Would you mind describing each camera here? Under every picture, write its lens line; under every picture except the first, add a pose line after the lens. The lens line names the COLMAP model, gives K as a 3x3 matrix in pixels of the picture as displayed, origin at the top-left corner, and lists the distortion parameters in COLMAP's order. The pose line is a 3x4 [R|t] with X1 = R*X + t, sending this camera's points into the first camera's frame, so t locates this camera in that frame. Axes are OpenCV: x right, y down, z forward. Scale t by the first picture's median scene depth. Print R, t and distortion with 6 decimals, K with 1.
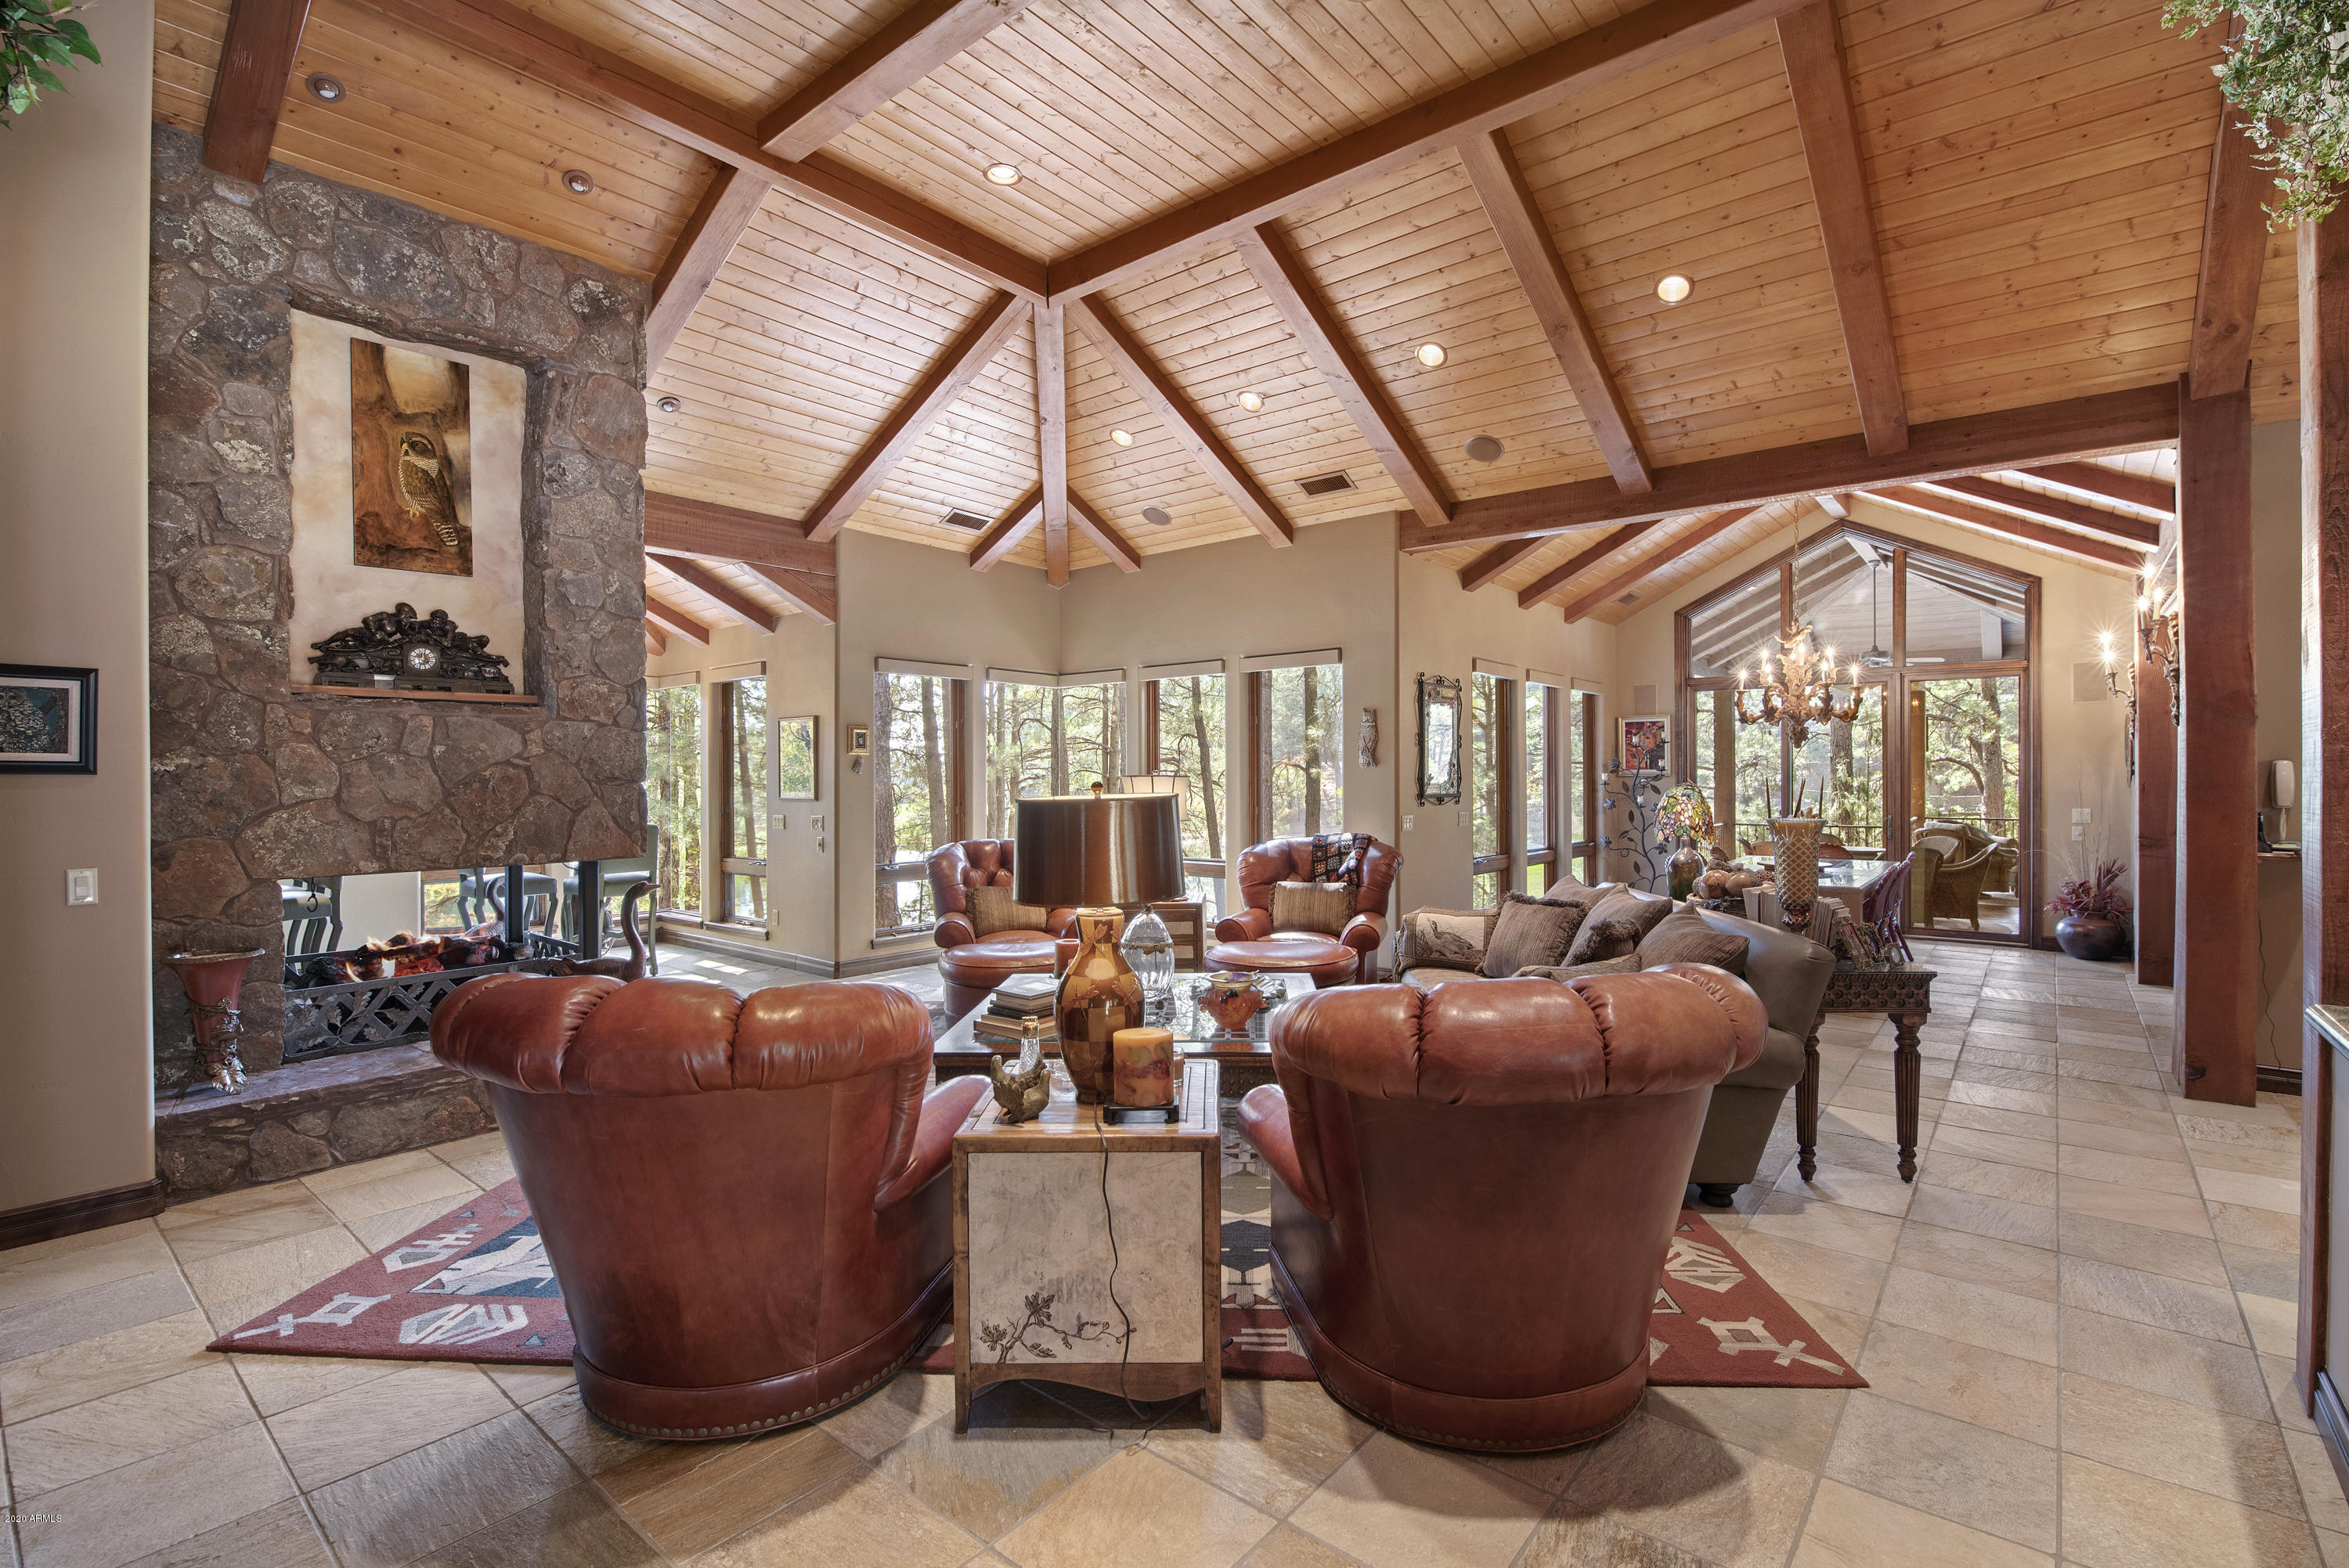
lens RADIAL K [[1058.5, 0, 1219.0], [0, 1058.5, 778.0], [0, 0, 1]] dist [-0.003579, -0.005542]
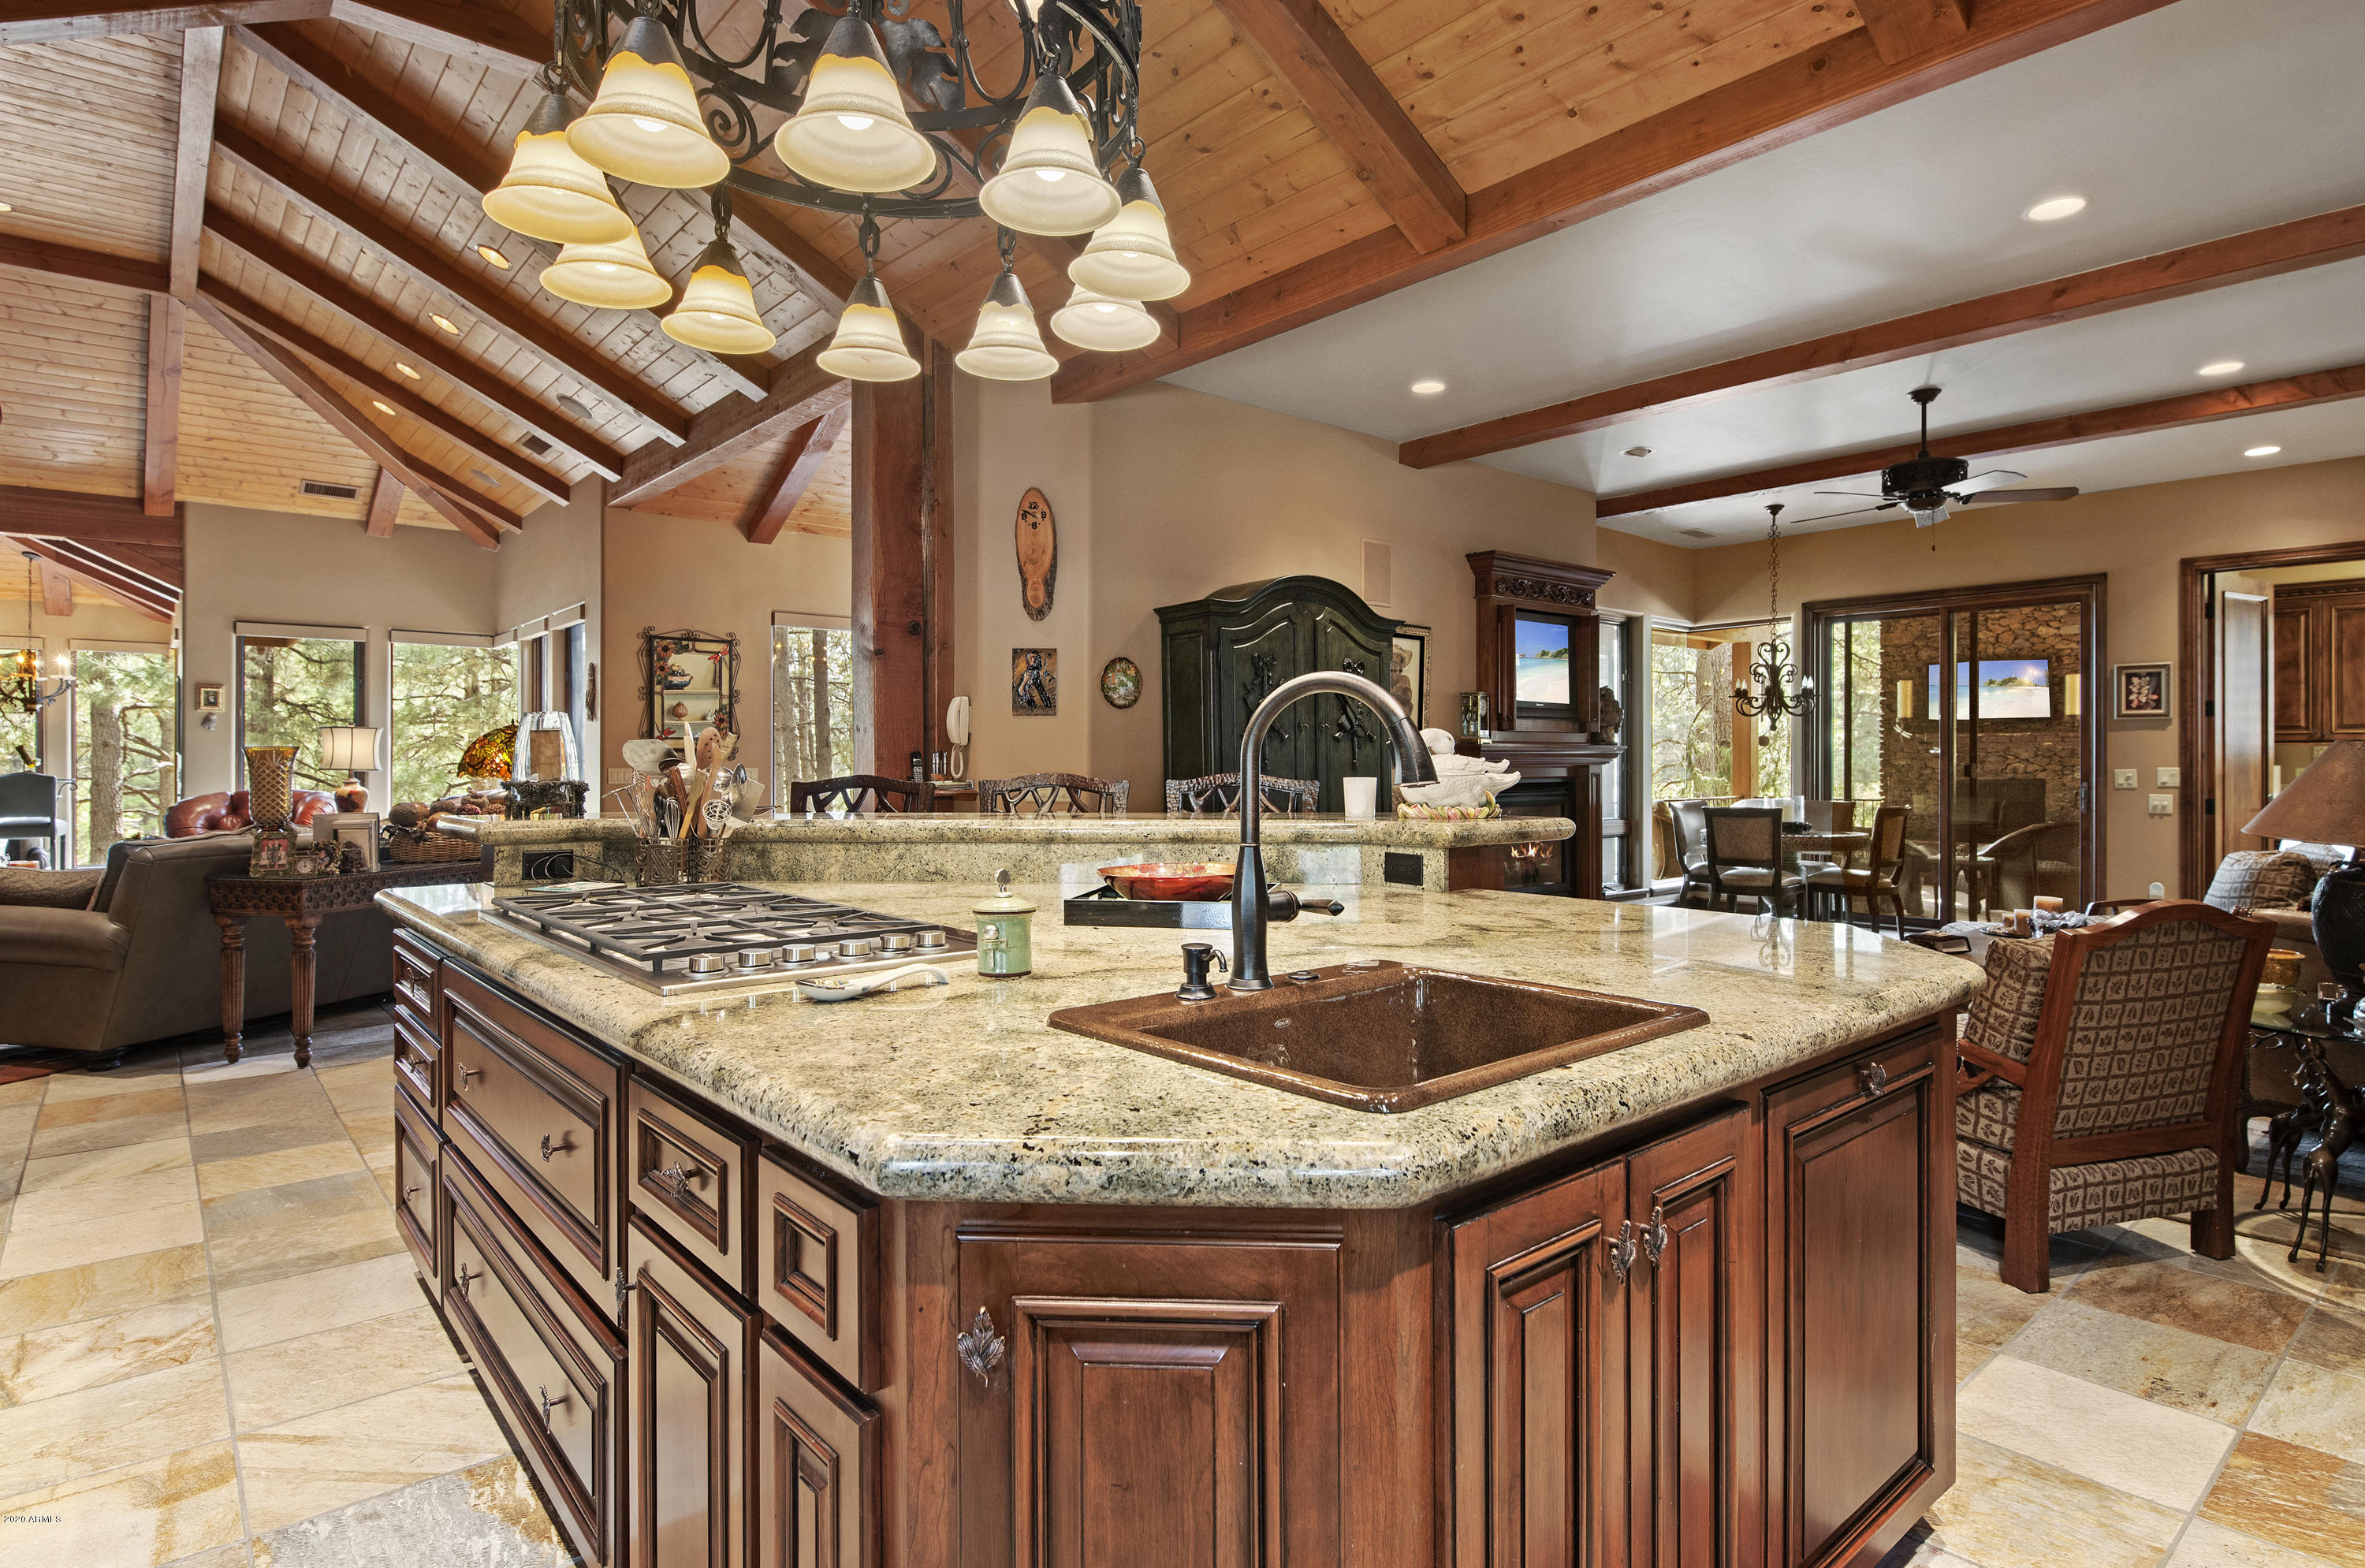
lens RADIAL K [[1249.9, 0, 1207.2], [0, 1249.9, 755.5], [0, 0, 1]] dist [-0.004121, -0.002302]
pose [[0.982703, 0.002727, -0.185169, 1.384238], [-0.003729, 0.999980, -0.005060, 0.038861], [0.185152, 0.005663, 0.982694, -0.092244]]
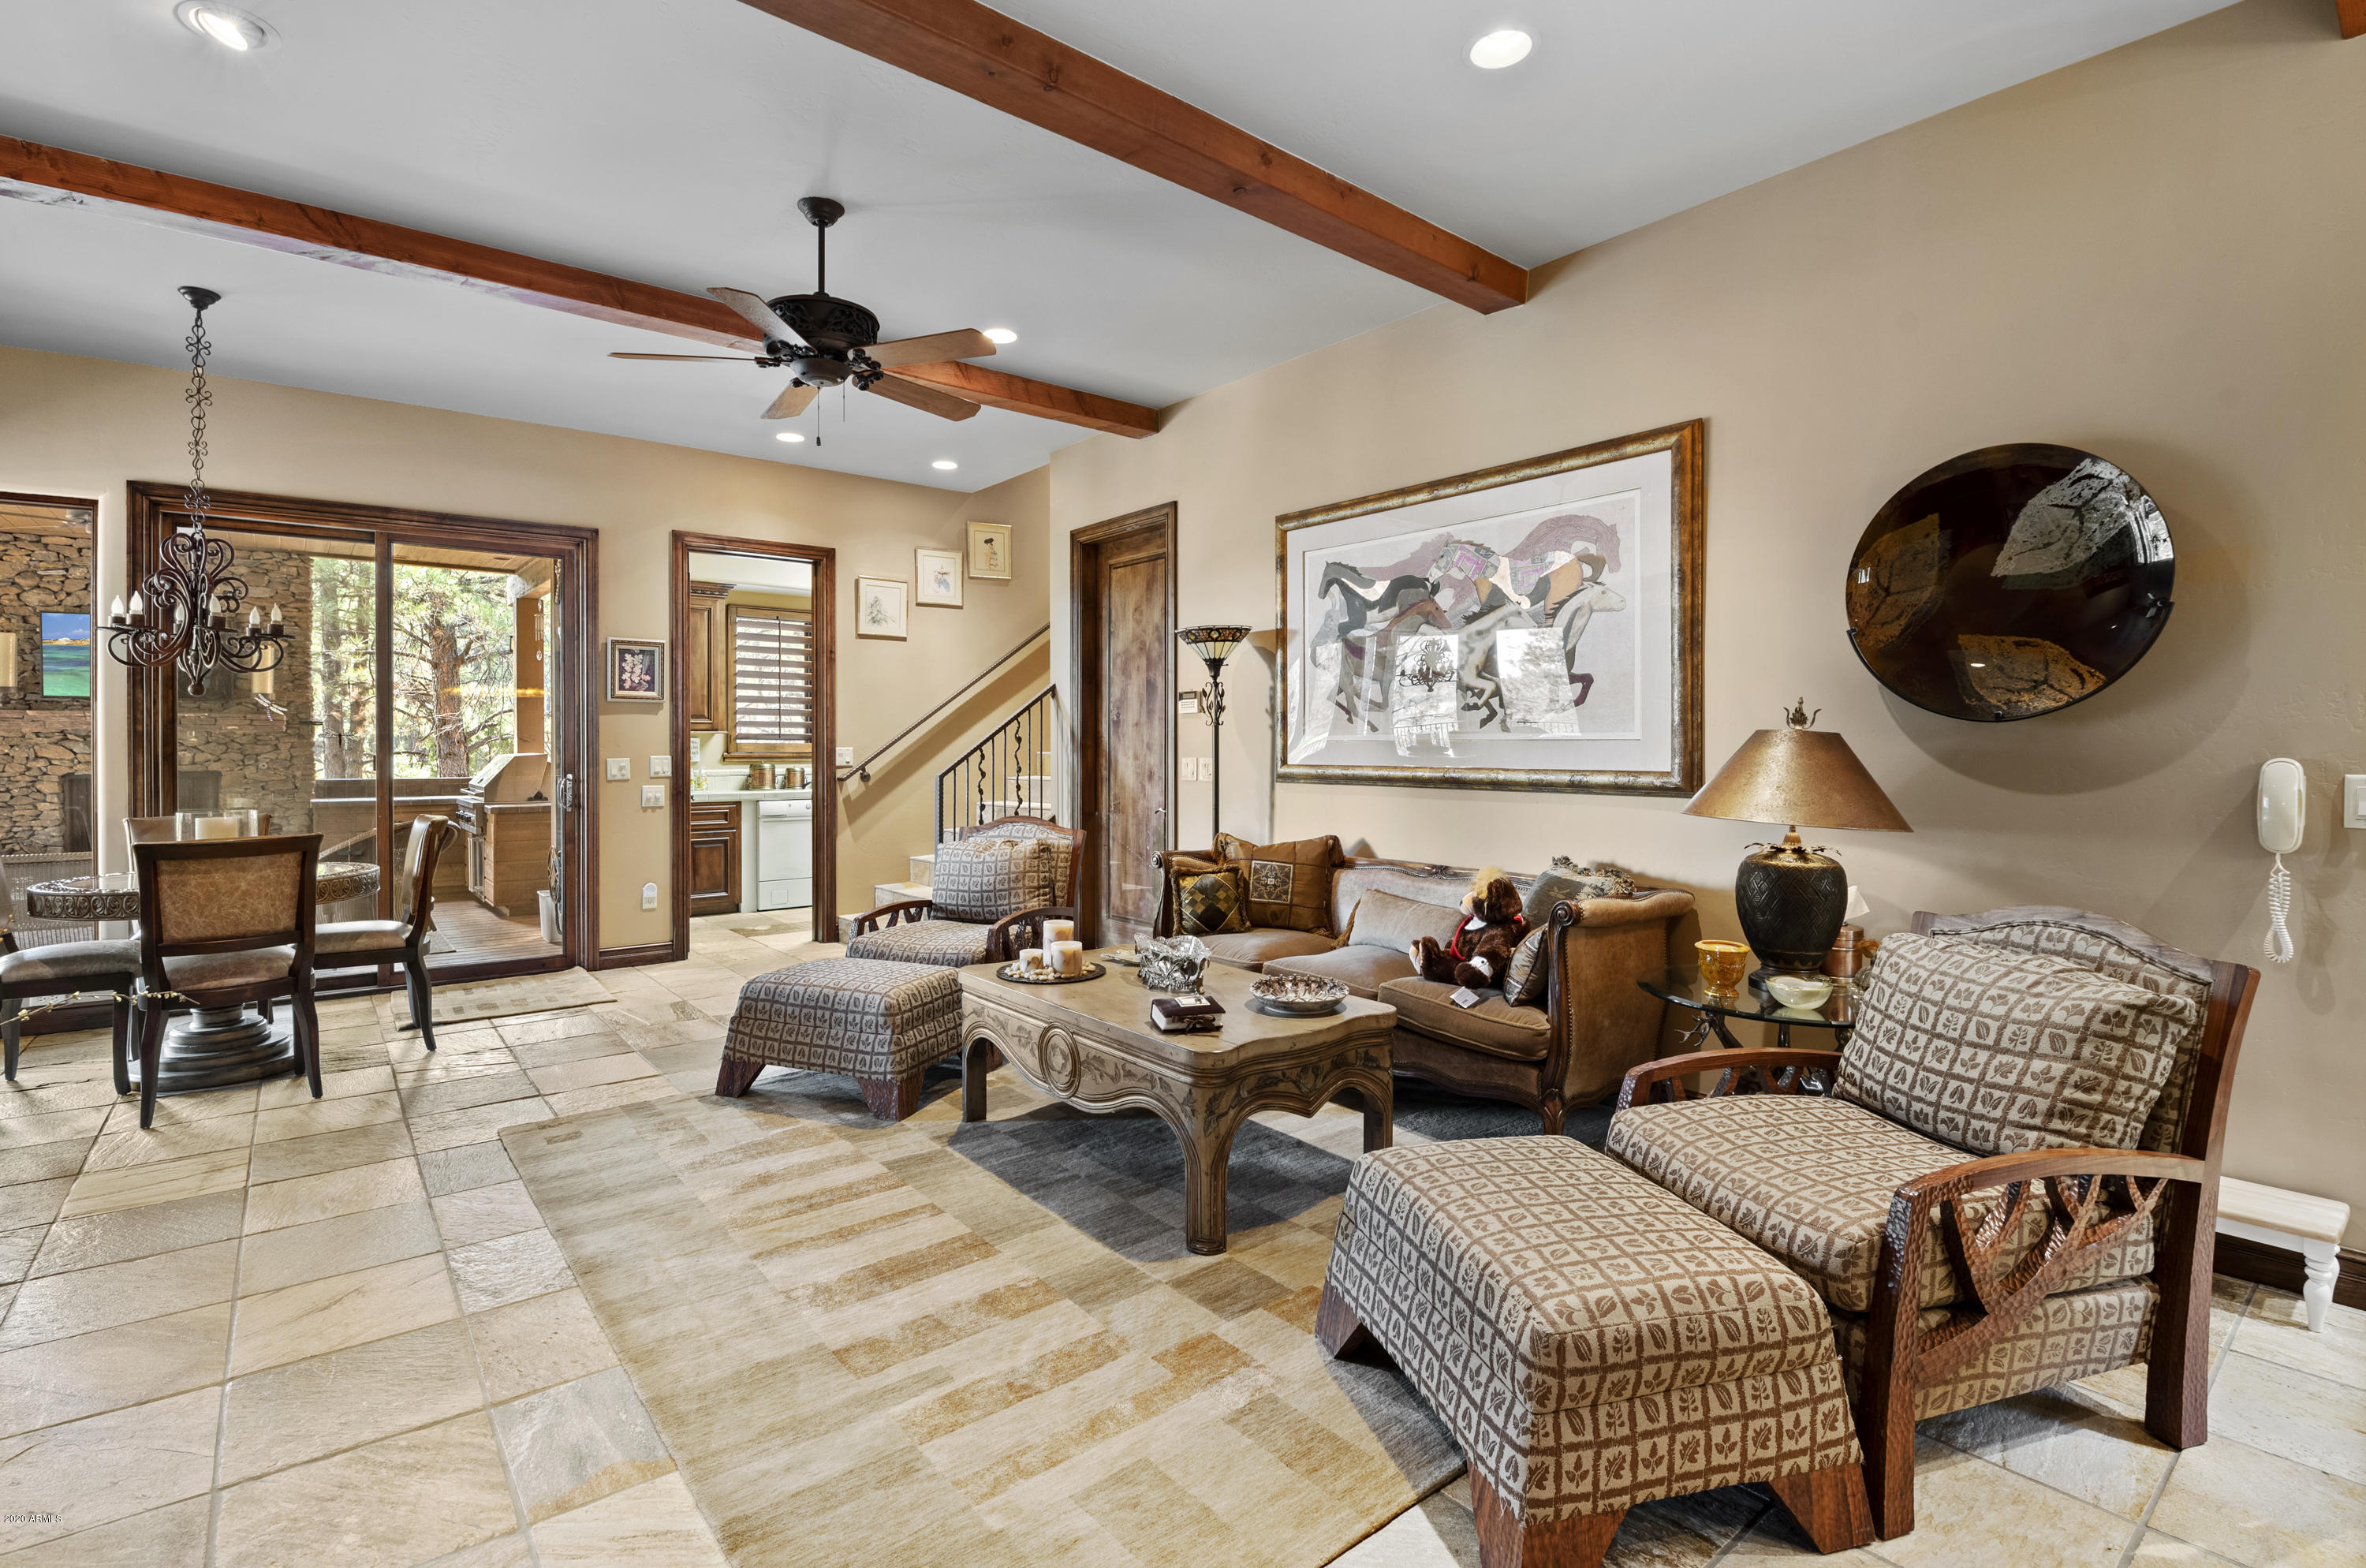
lens RADIAL K [[1066.4, 0, 1164.0], [0, 1066.4, 766.2], [0, 0, 1]] dist [-0.003579, -0.005542]
pose [[0.224930, -0.011523, 0.974307, 1.216418], [0.000201, 0.999931, 0.011780, 0.039336], [-0.974375, -0.002453, 0.224917, 0.821743]]
